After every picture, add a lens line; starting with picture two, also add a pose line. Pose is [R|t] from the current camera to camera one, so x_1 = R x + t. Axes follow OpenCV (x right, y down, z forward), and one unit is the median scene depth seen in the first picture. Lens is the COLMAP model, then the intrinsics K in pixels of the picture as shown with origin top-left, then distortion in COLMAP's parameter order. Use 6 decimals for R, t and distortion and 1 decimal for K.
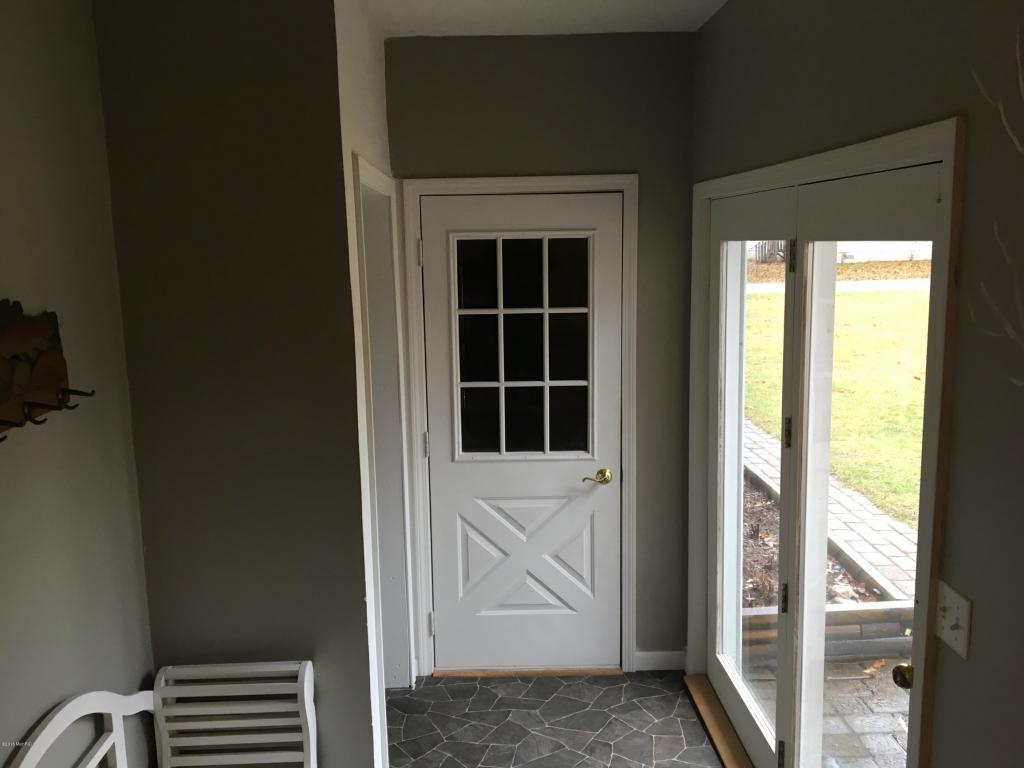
lens RADIAL K [[860.1, 0, 511.2], [0, 860.1, 379.9], [0, 0, 1]] dist [0.088161, -0.130207]
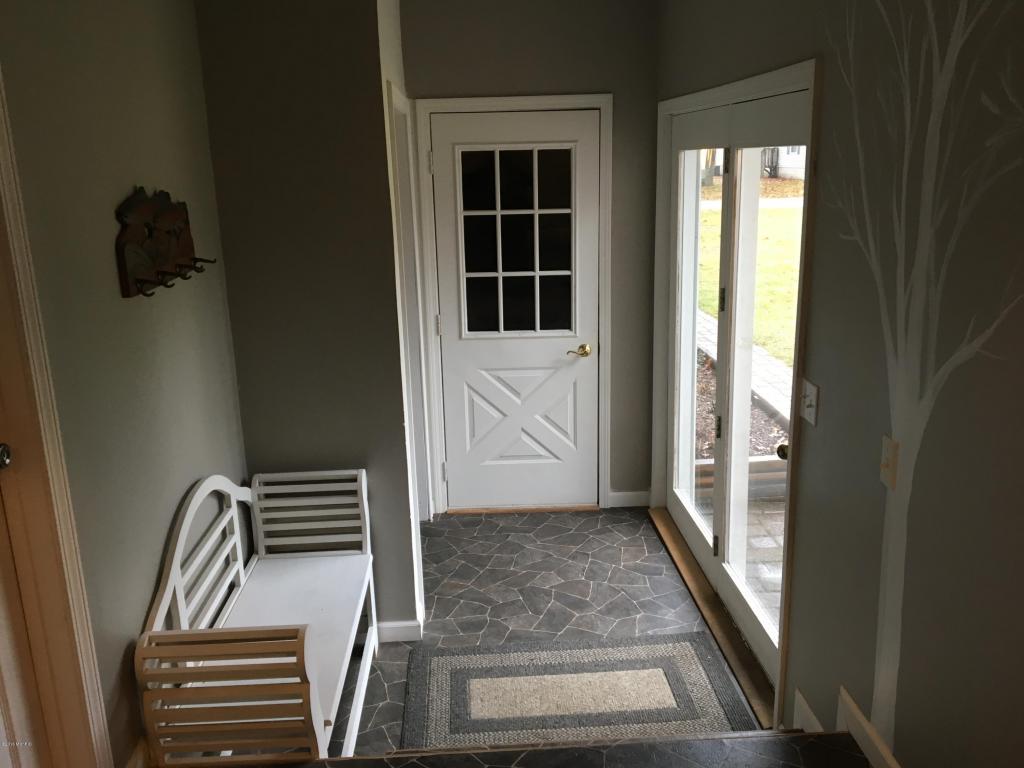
lens RADIAL K [[860.1, 0, 514.0], [0, 860.1, 383.9], [0, 0, 1]] dist [0.088161, -0.130207]
pose [[0.999811, -0.010888, 0.016128, -0.012491], [0.009309, 0.995442, 0.094913, 0.044149], [-0.017088, -0.094745, 0.995355, -0.220611]]
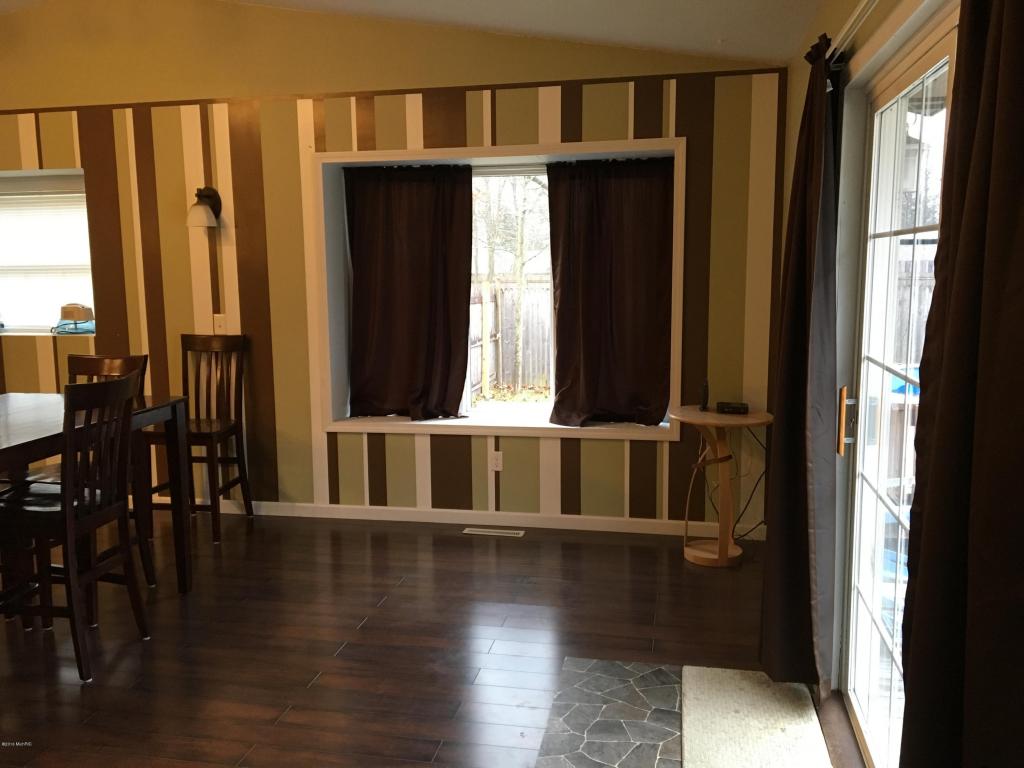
lens RADIAL K [[860.1, 0, 508.3], [0, 860.1, 381.3], [0, 0, 1]] dist [0.088161, -0.130207]
pose [[-0.971274, -0.002729, 0.237948, -0.159187], [0.064000, 0.960095, 0.272252, -0.161921], [-0.229195, 0.279661, -0.932341, 1.701131]]
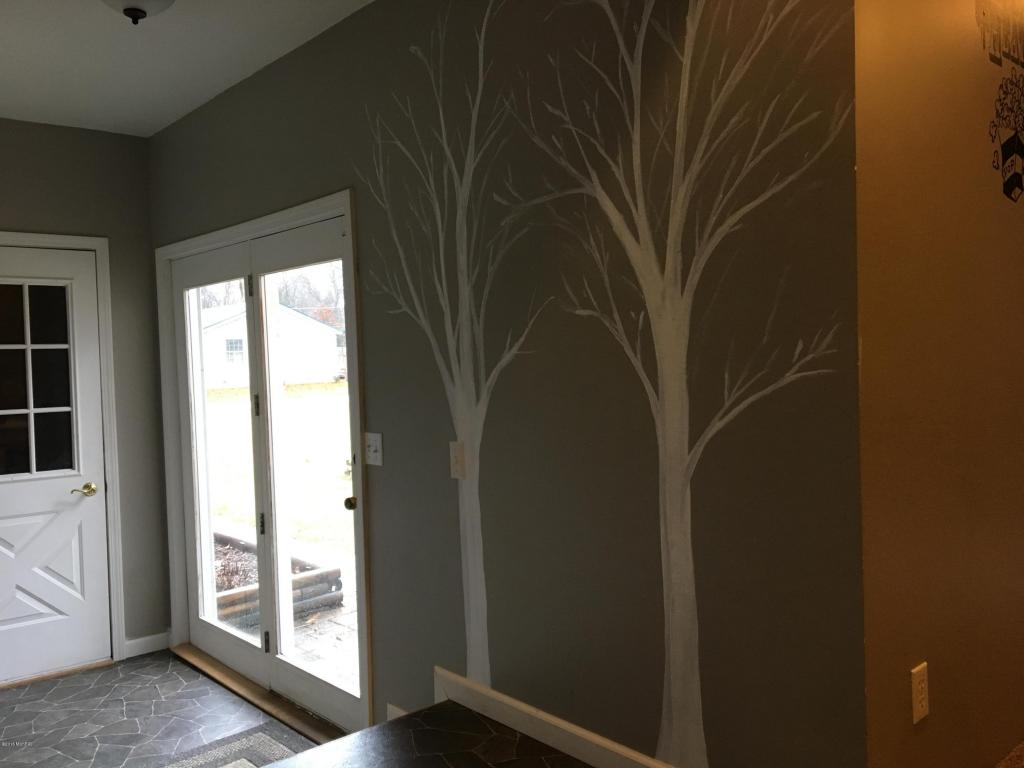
lens RADIAL K [[860.1, 0, 512.6], [0, 860.1, 380.3], [0, 0, 1]] dist [0.088161, -0.130207]
pose [[0.772550, -0.023022, 0.634537, -0.200719], [0.118926, 0.986903, -0.108987, 0.168001], [-0.623717, 0.159661, 0.765170, -0.289446]]
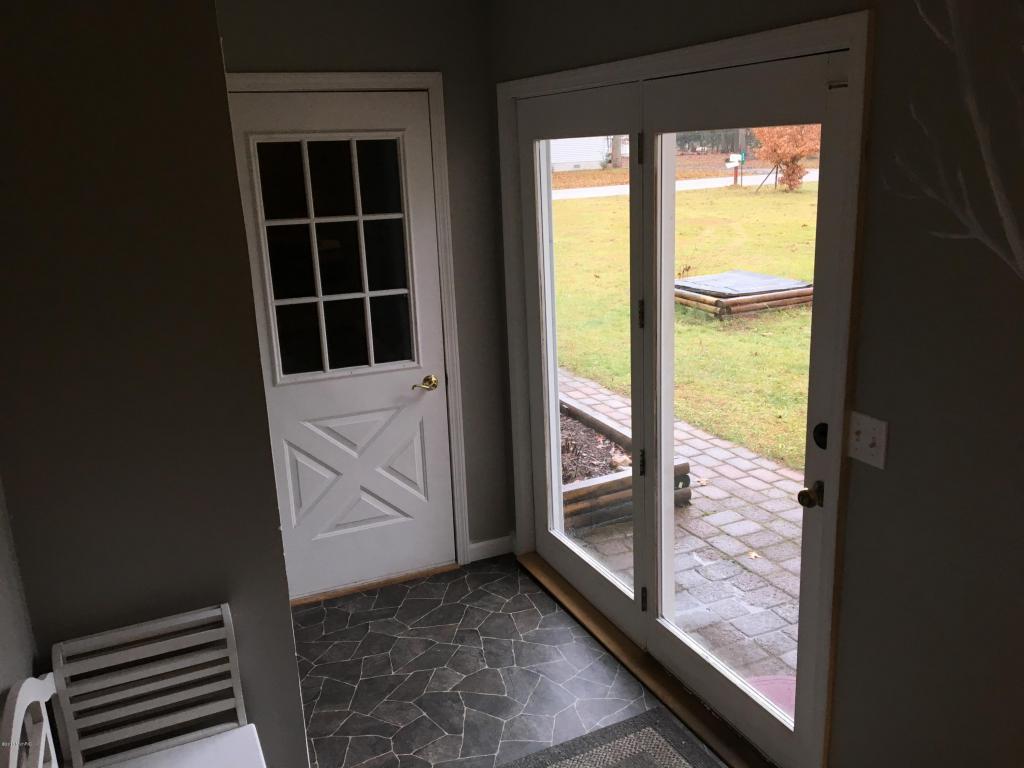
lens RADIAL K [[860.1, 0, 515.7], [0, 860.1, 381.7], [0, 0, 1]] dist [0.088161, -0.130207]
pose [[0.922274, -0.118009, 0.368081, -0.176040], [0.083355, 0.990571, 0.108727, 0.010097], [-0.377441, -0.069595, 0.923415, 0.031753]]
